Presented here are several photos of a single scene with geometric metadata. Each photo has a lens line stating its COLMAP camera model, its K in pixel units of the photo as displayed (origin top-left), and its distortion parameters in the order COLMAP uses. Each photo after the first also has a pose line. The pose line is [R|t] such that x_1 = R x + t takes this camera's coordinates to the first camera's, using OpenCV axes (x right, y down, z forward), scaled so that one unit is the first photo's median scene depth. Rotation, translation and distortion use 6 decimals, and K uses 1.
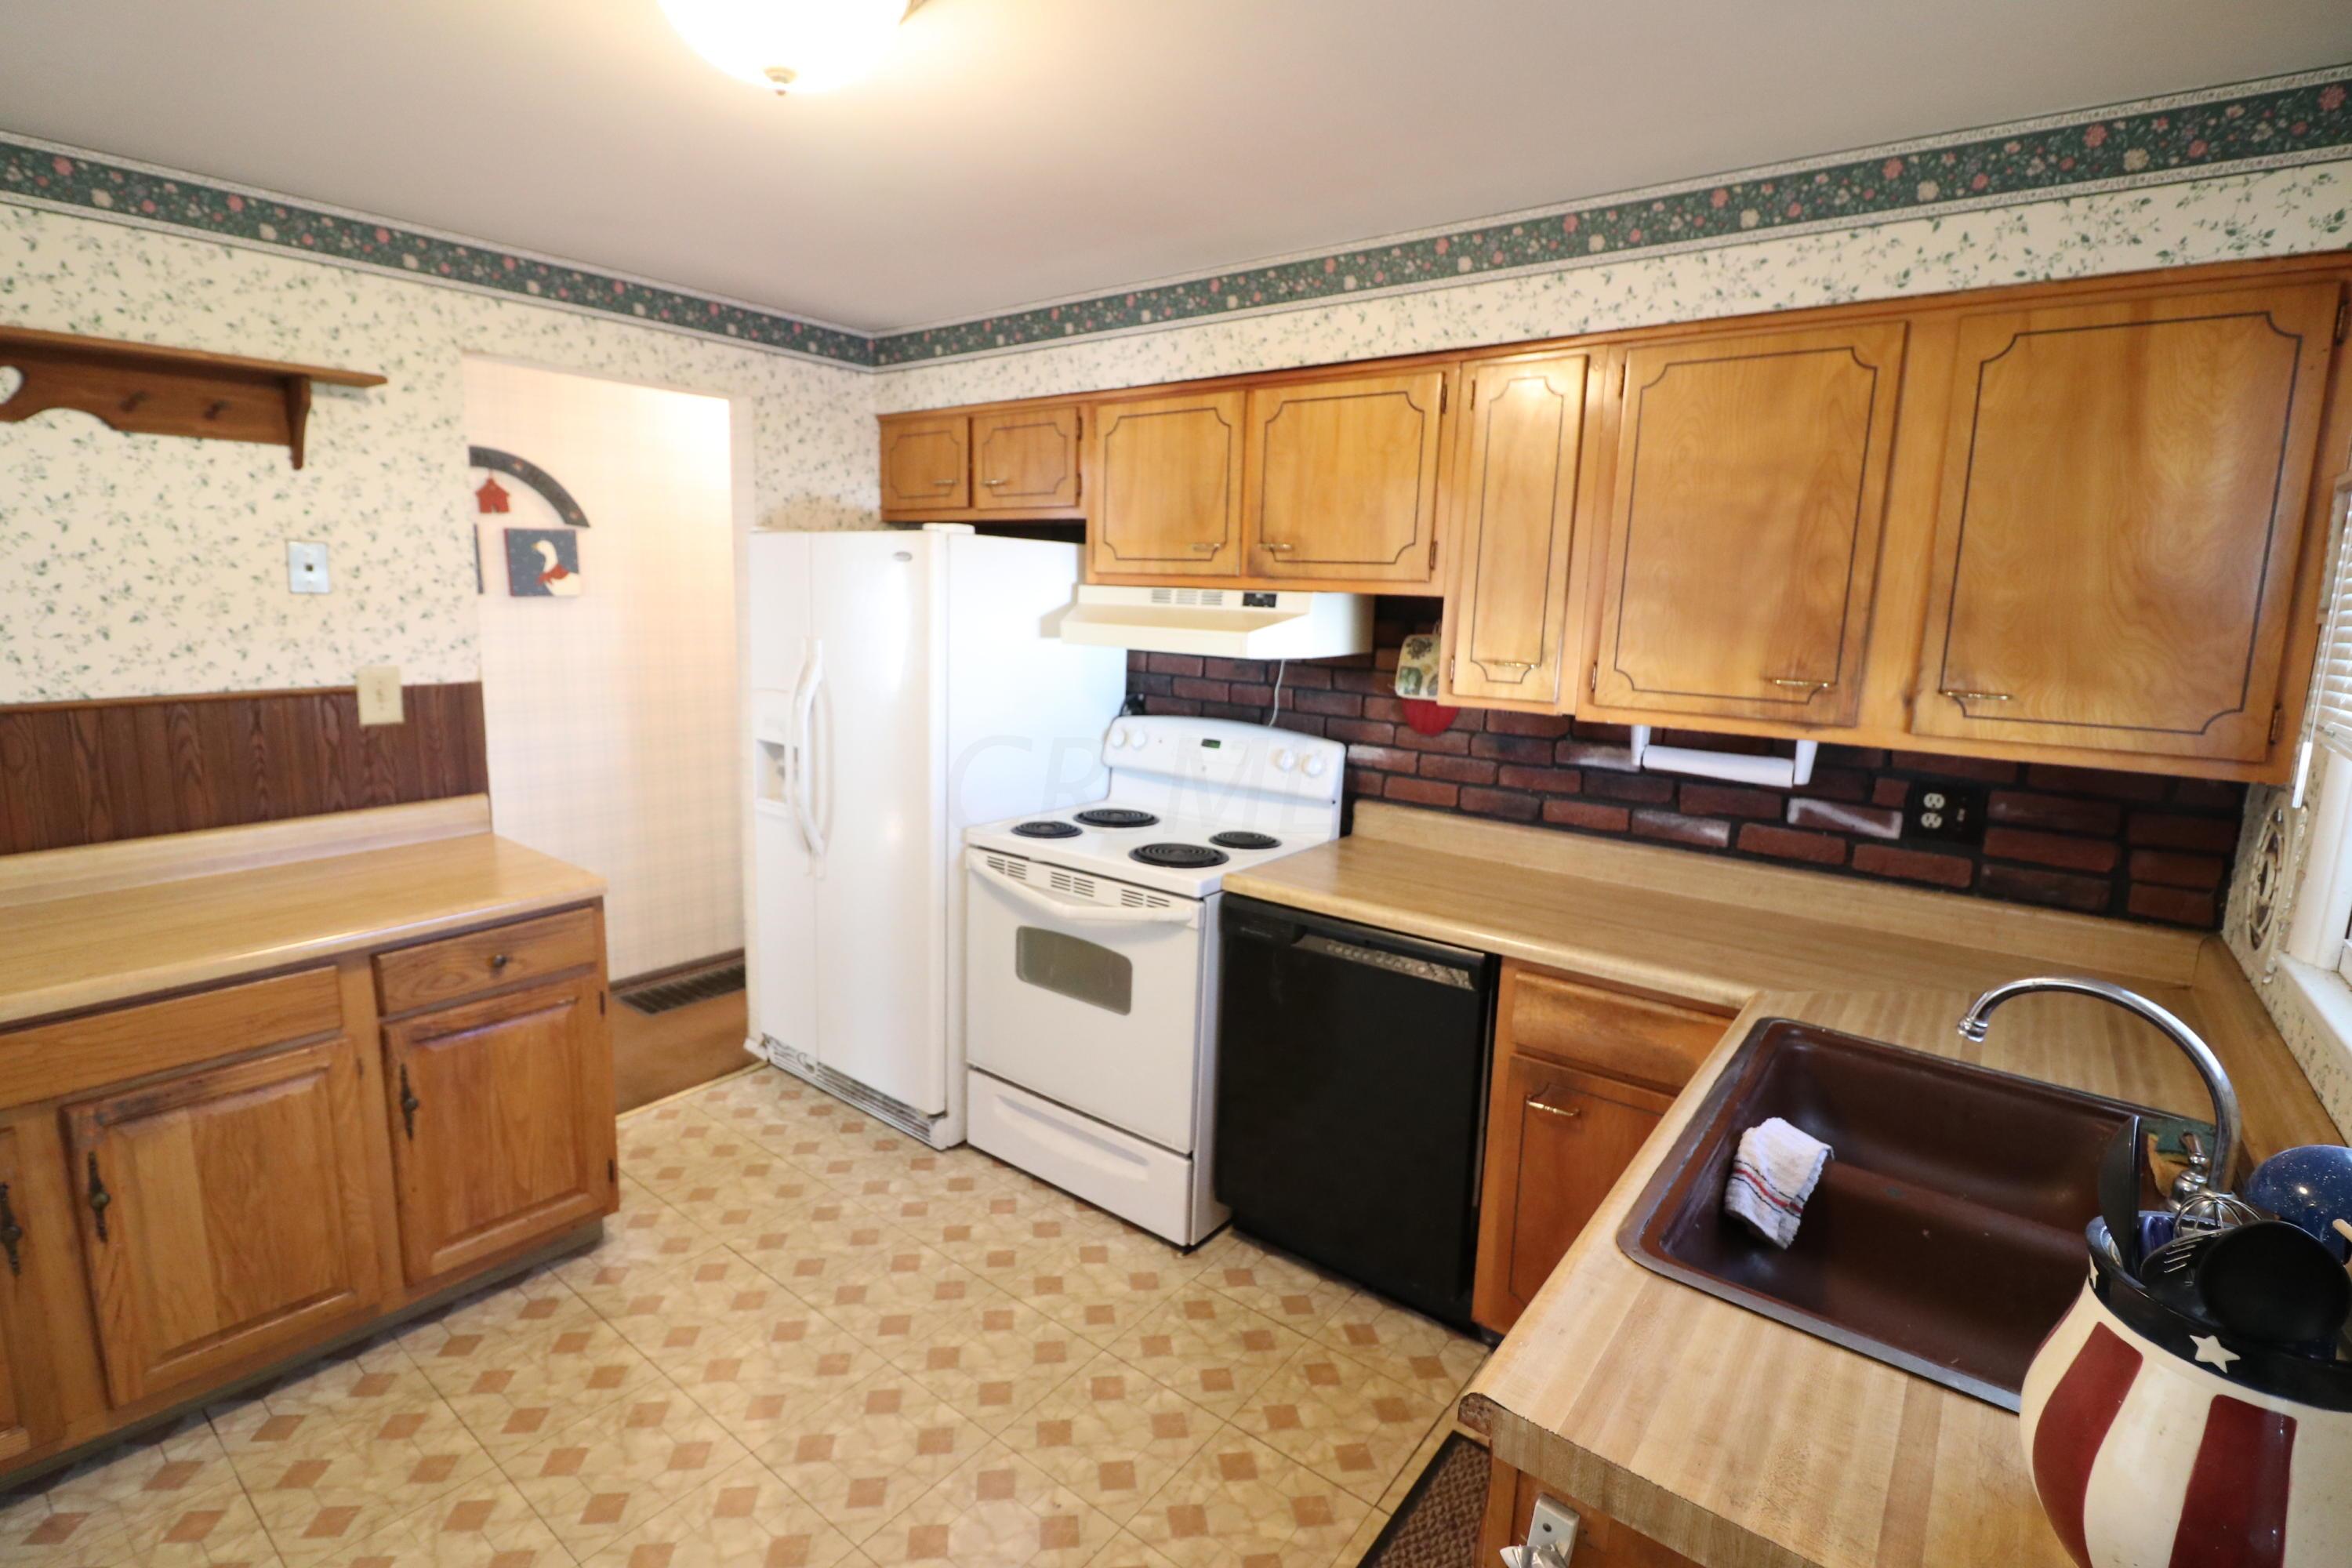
lens RADIAL K [[1086.4, 0, 1153.9], [0, 1086.4, 766.2], [0, 0, 1]] dist [0.002168, -0.015077]
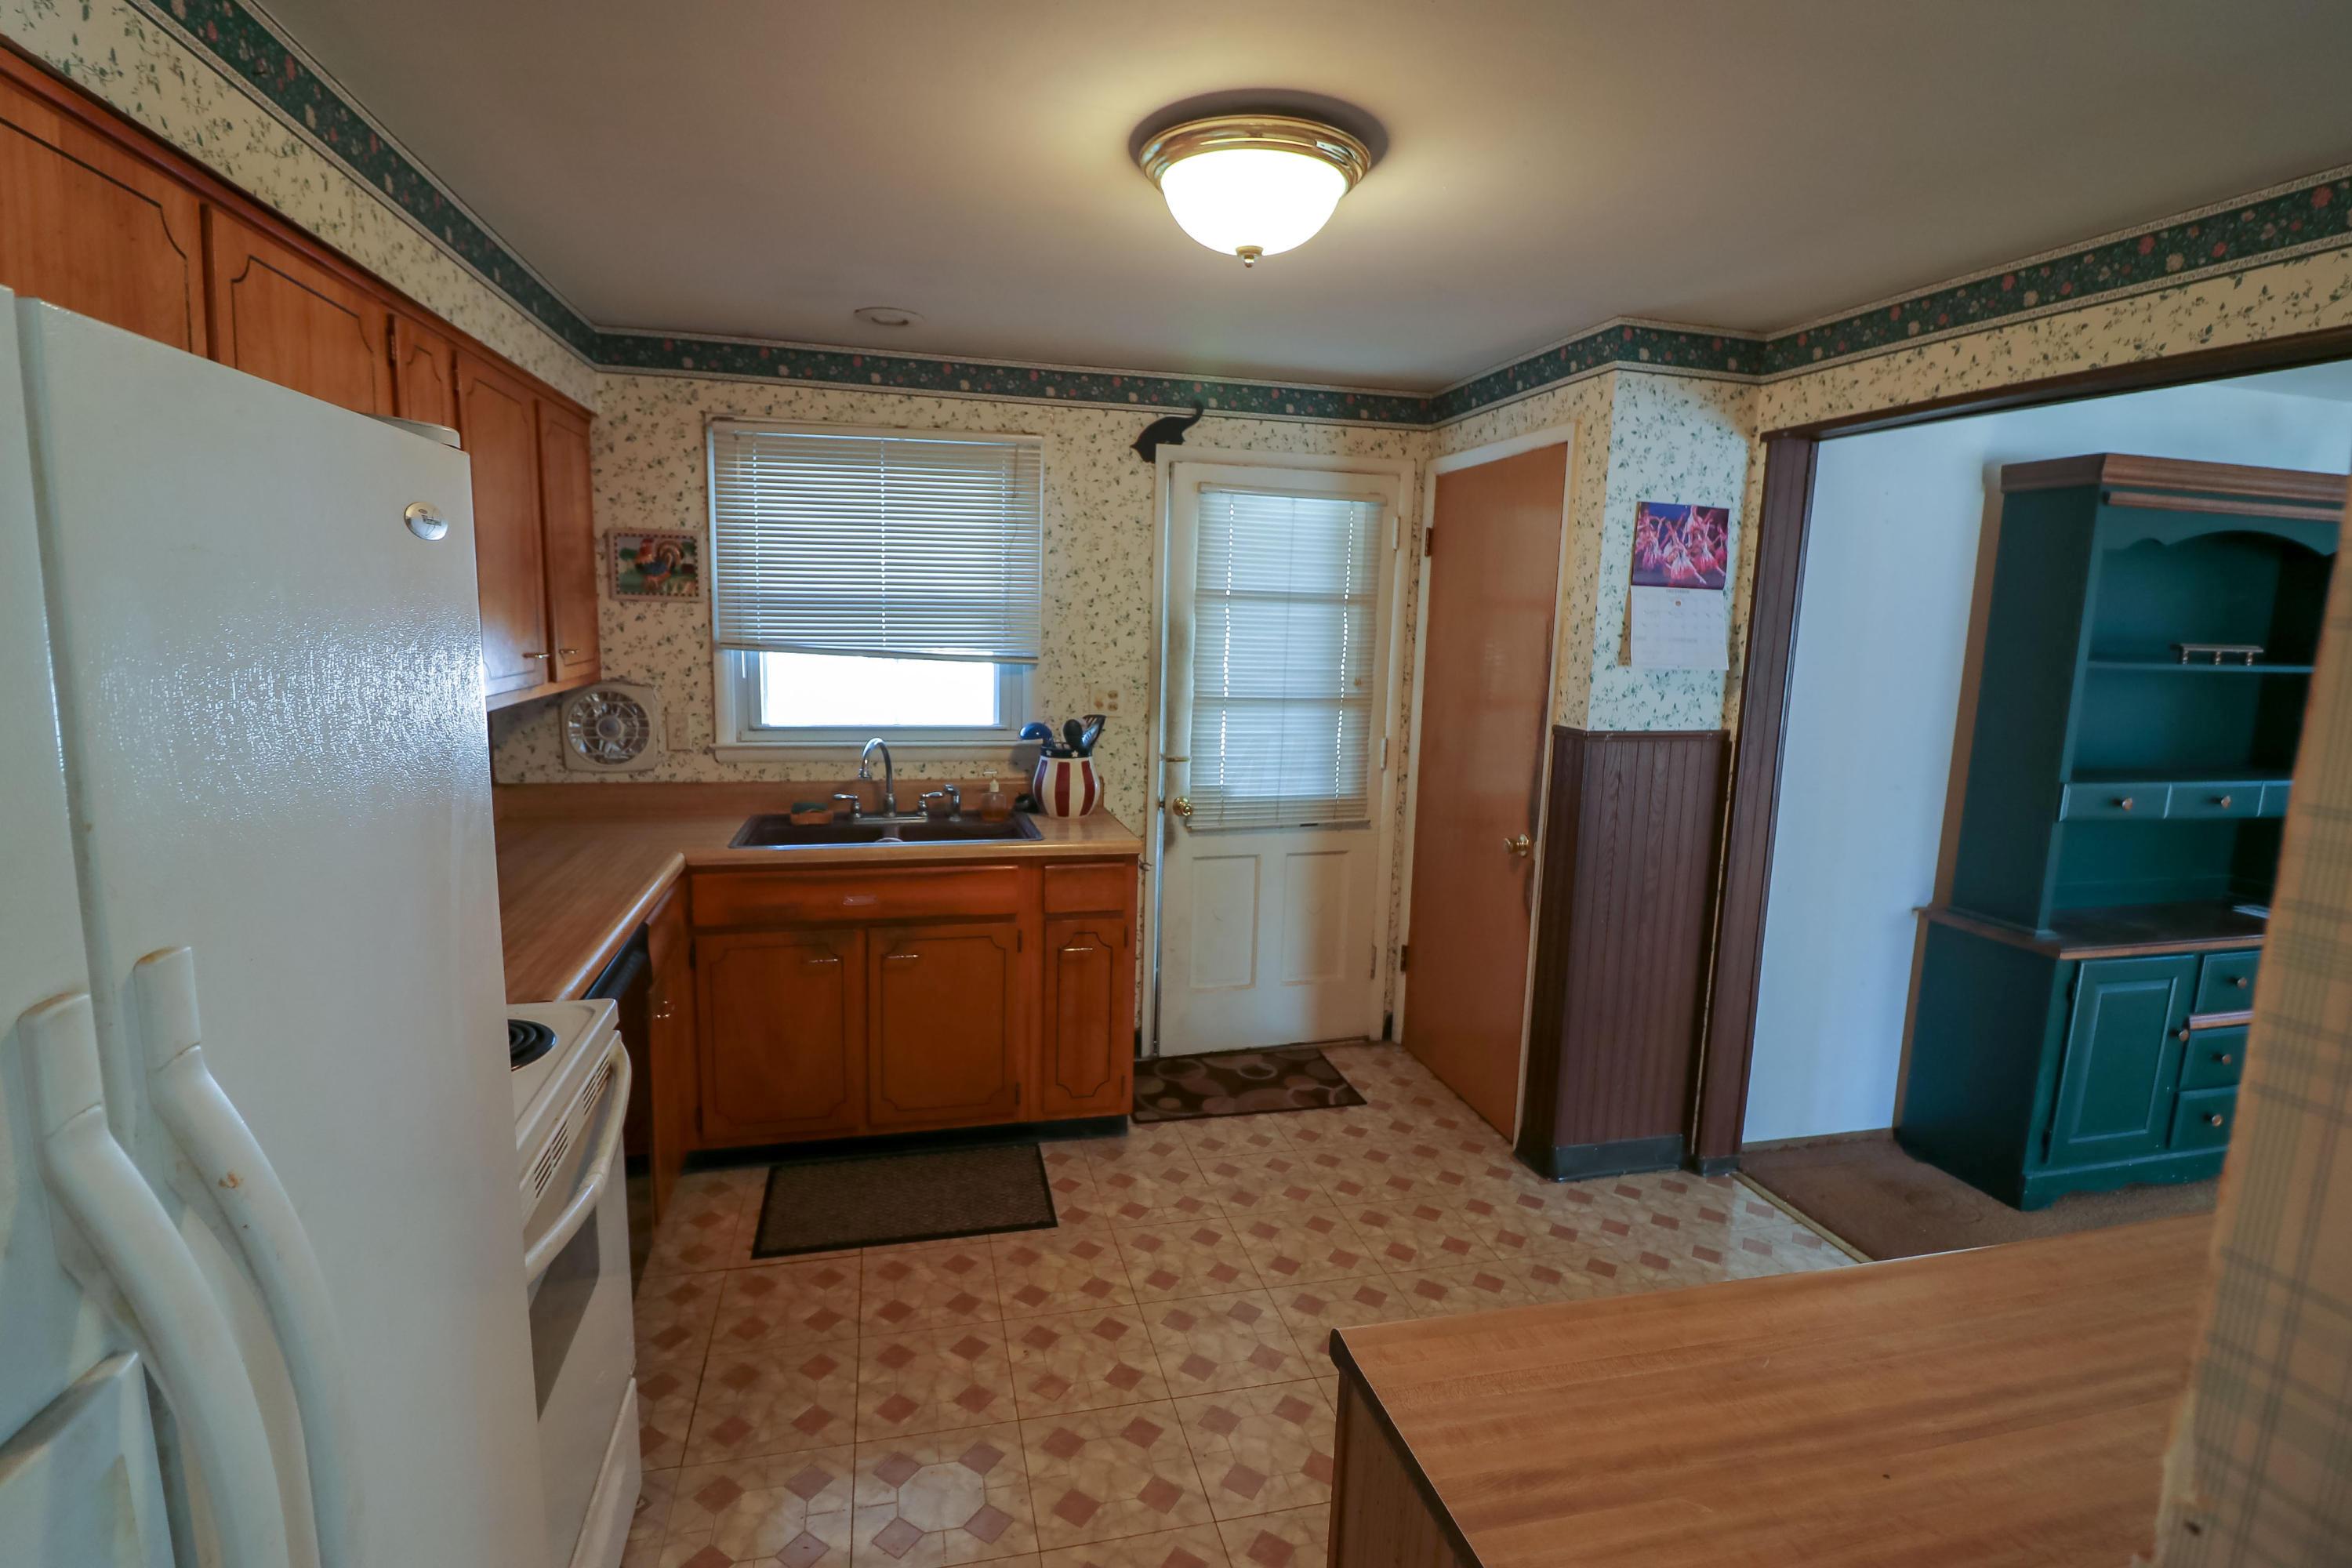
lens RADIAL K [[1086.4, 0, 1153.9], [0, 1086.4, 766.2], [0, 0, 1]] dist [0.002168, -0.015077]
pose [[-0.783590, -0.135863, 0.606241, -0.626825], [0.050191, 0.958763, 0.279739, -0.217181], [-0.619247, 0.249628, -0.744459, 1.208368]]
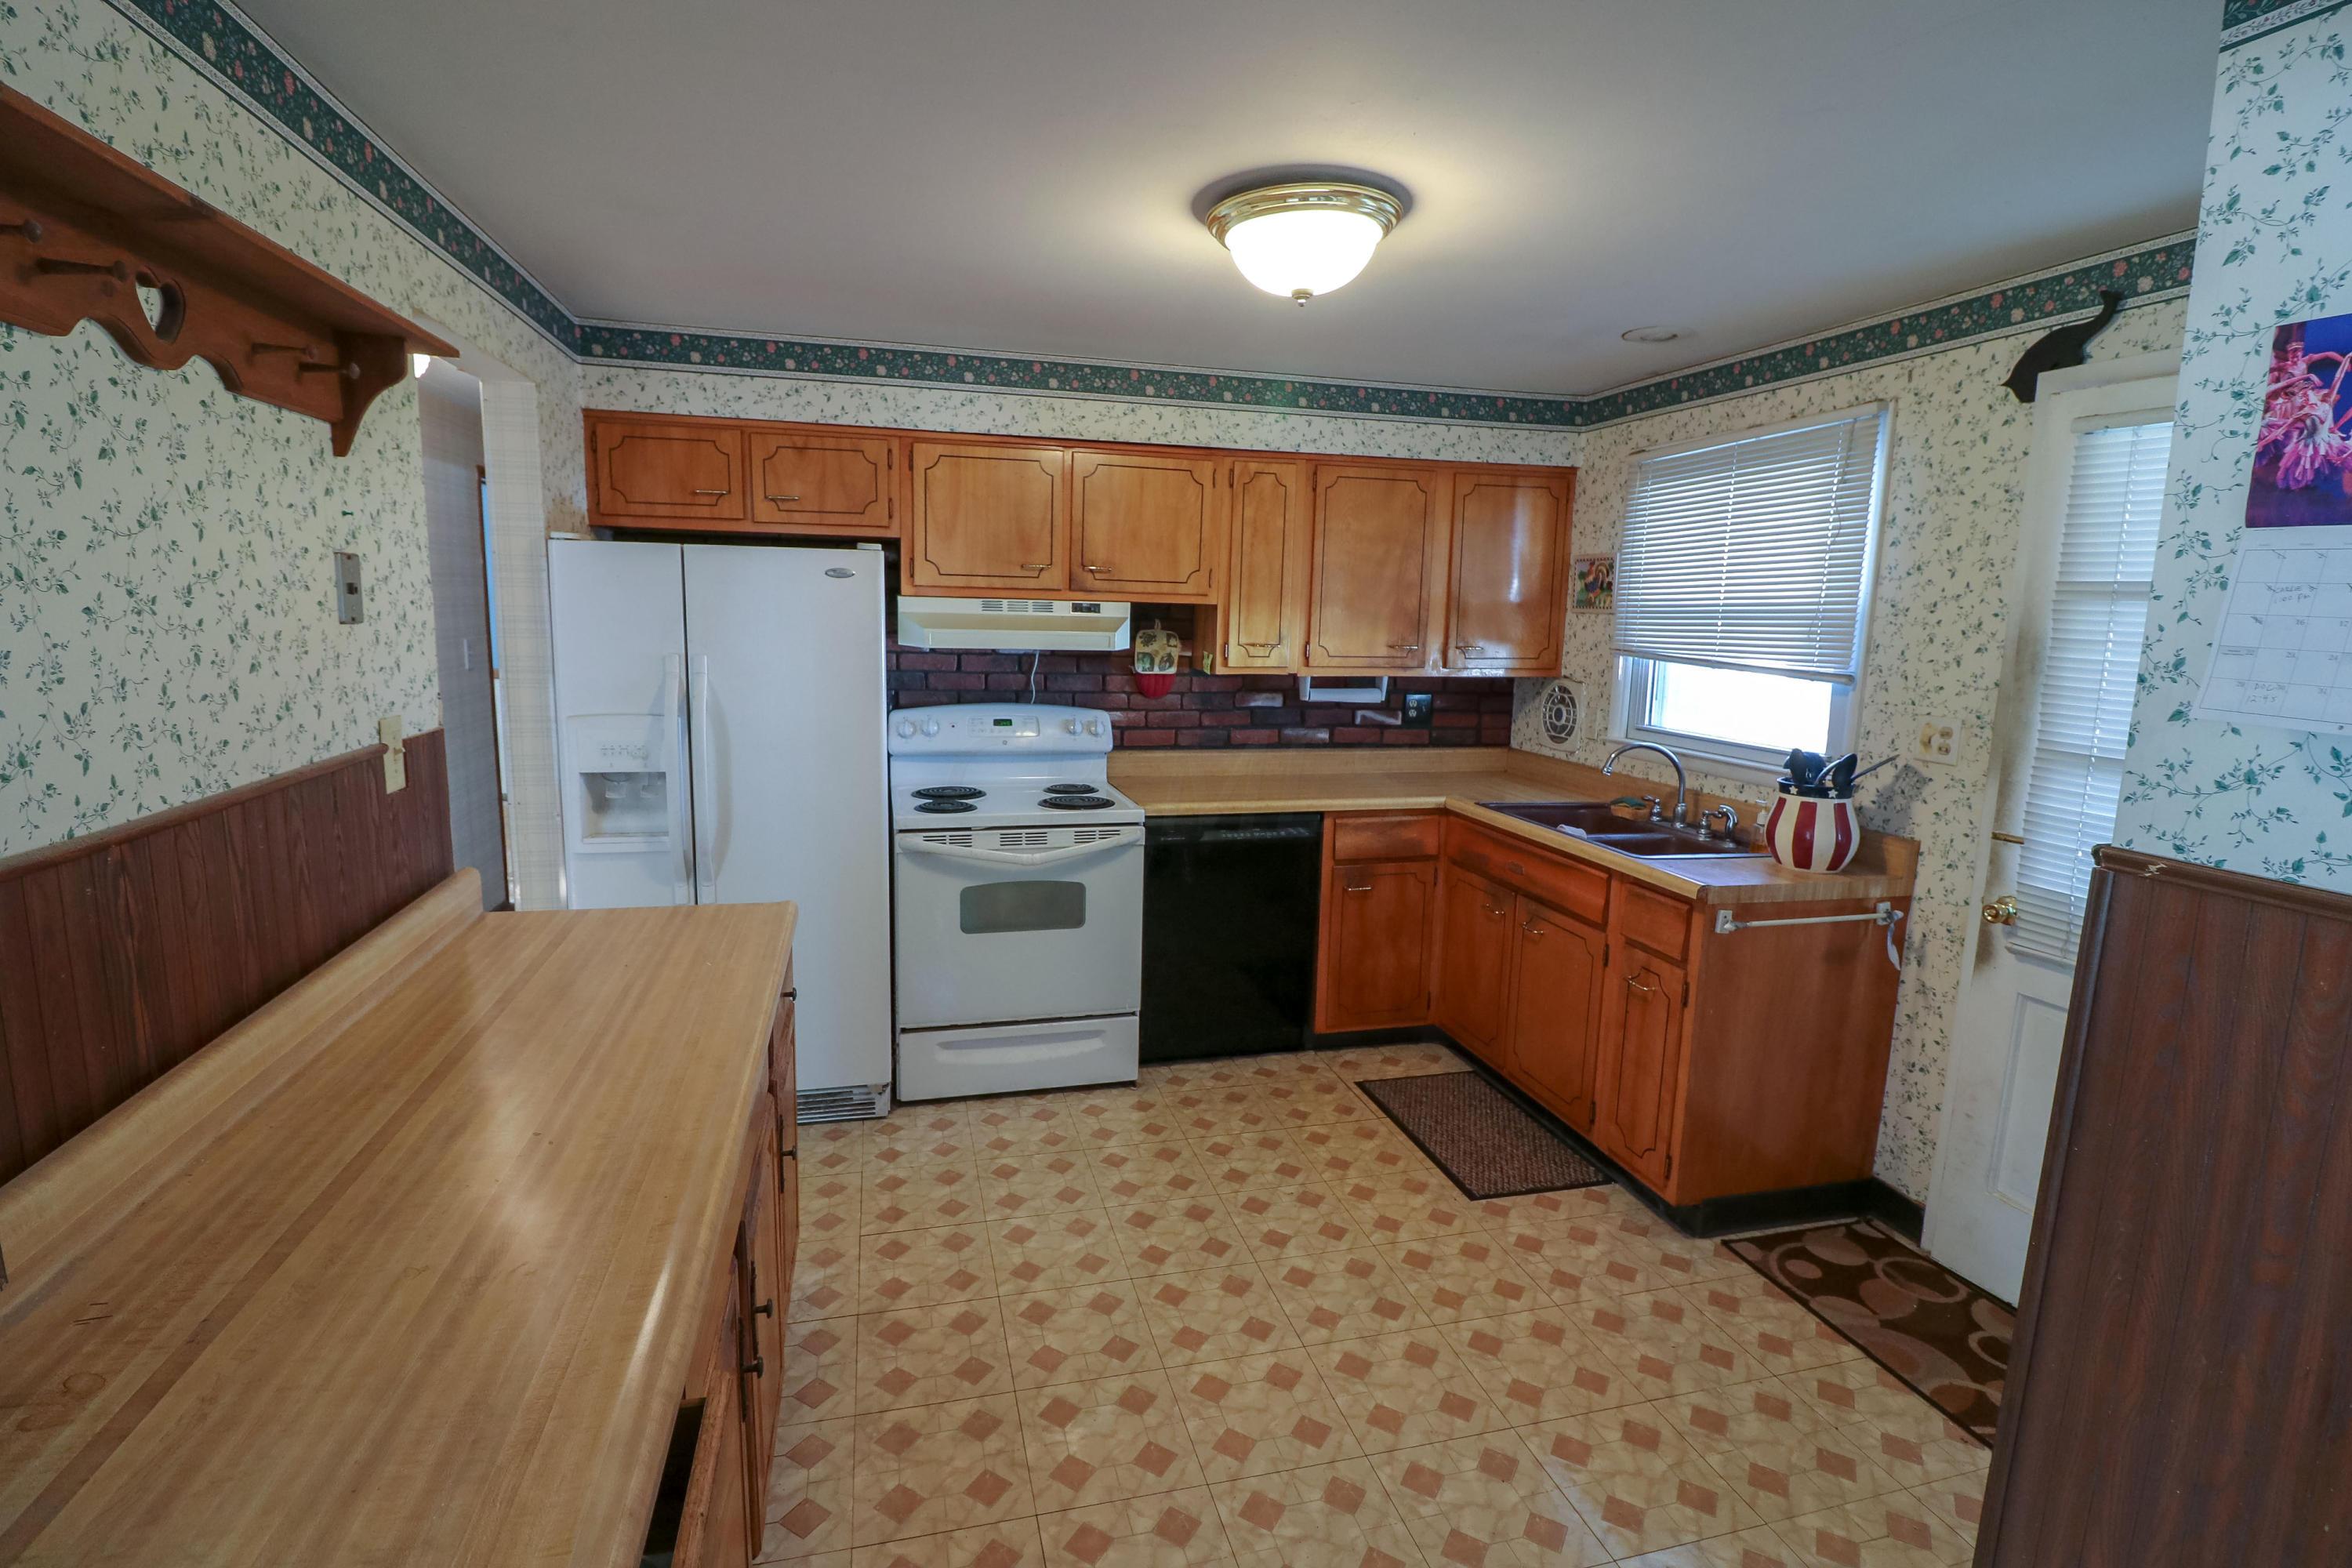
lens RADIAL K [[1086.4, 0, 1153.9], [0, 1086.4, 766.2], [0, 0, 1]] dist [0.002168, -0.015077]
pose [[0.610207, -0.131392, 0.781270, -0.980468], [0.122318, 0.989952, 0.070952, -0.045579], [-0.782742, 0.052268, 0.620147, 0.110048]]
